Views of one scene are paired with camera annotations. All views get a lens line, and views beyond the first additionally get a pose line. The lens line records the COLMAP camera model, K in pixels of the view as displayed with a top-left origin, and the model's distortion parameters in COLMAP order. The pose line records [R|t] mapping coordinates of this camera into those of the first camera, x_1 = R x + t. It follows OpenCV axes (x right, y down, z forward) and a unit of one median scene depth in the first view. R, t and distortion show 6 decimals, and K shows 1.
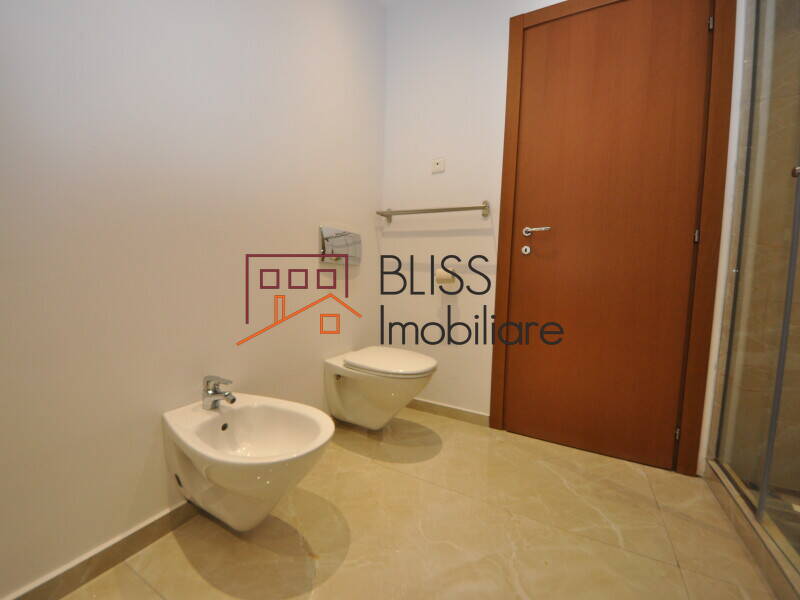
lens RADIAL K [[318.1, 0, 400.0], [0, 318.1, 300.0], [0, 0, 1]] dist [-0.030804, -0.000071]
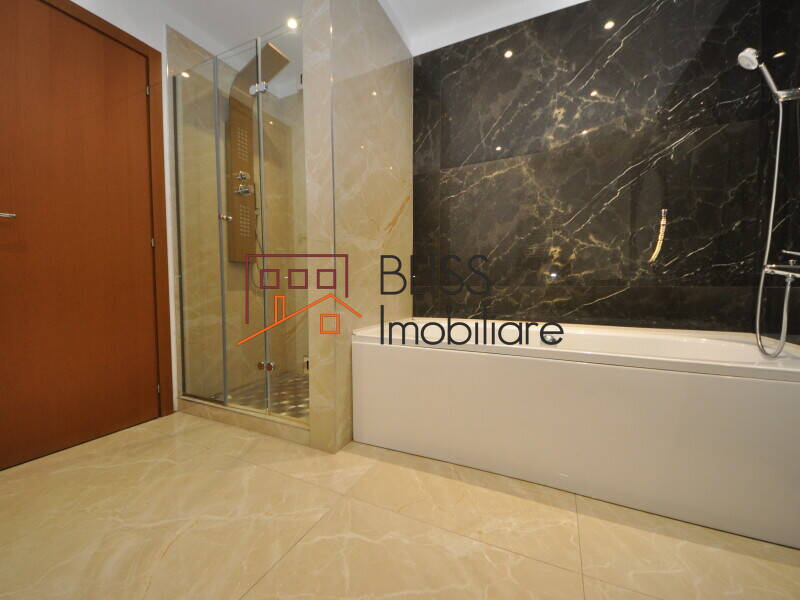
lens RADIAL K [[318.1, 0, 400.0], [0, 318.1, 300.0], [0, 0, 1]] dist [-0.030804, -0.000071]
pose [[-0.067534, -0.081380, 0.994393, -0.515661], [0.064877, 0.994200, 0.085770, 0.000532], [-0.995605, 0.070306, -0.061862, 0.004848]]
